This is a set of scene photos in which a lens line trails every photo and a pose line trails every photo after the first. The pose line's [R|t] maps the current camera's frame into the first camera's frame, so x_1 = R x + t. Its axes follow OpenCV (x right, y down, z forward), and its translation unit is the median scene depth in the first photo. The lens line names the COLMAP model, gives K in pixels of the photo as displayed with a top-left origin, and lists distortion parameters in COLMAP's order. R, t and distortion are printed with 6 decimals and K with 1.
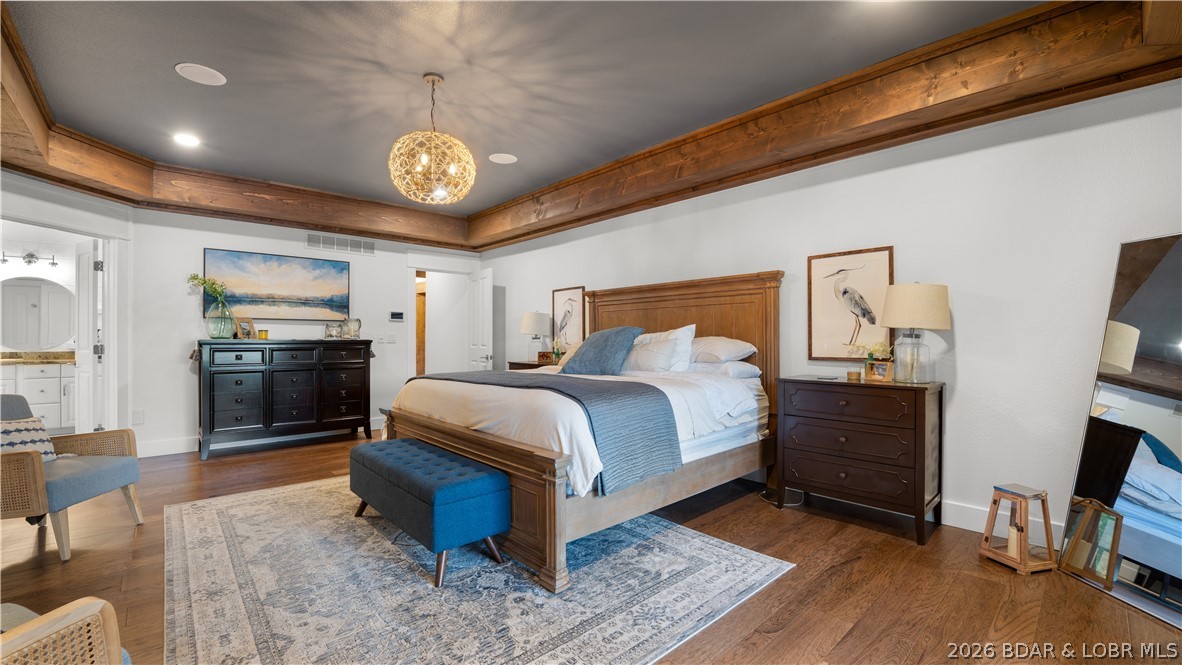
lens RADIAL K [[485.0, 0, 573.1], [0, 485.0, 336.5], [0, 0, 1]] dist [-0.013161, -0.001710]
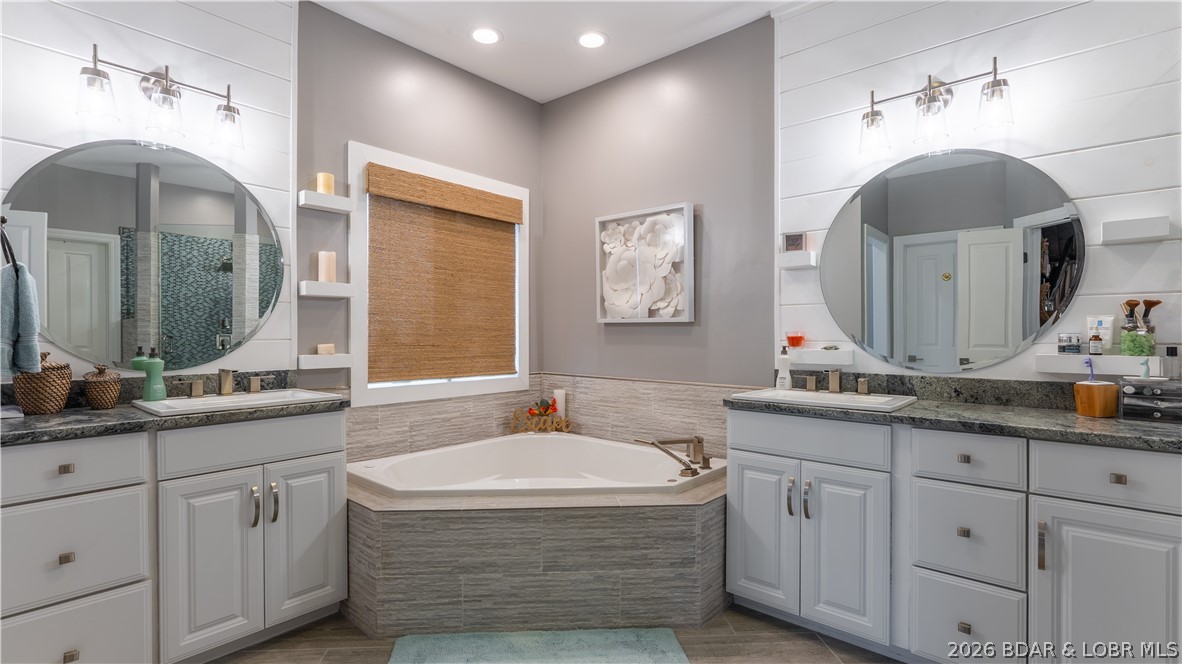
lens RADIAL K [[537.0, 0, 587.5], [0, 537.0, 334.7], [0, 0, 1]] dist [-0.023280, 0.001795]
pose [[0.125048, 0.000816, -0.992150, -0.858605], [-0.000583, 1.000000, 0.000749, 0.001567], [0.992151, 0.000485, 0.125048, 0.761532]]
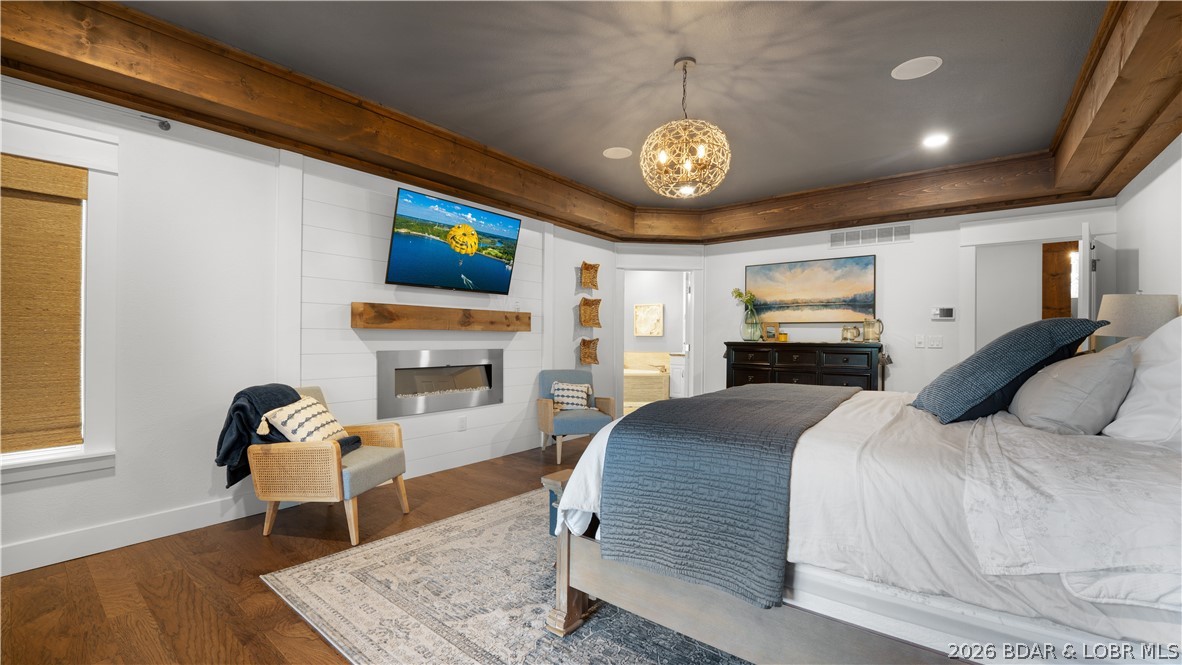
lens RADIAL K [[485.0, 0, 587.6], [0, 485.0, 334.2], [0, 0, 1]] dist [-0.013161, -0.001710]
pose [[0.167931, -0.008799, -0.985759, 0.331874], [-0.006370, 0.999930, -0.010011, 0.002193], [0.985778, 0.007960, 0.167864, 0.363108]]
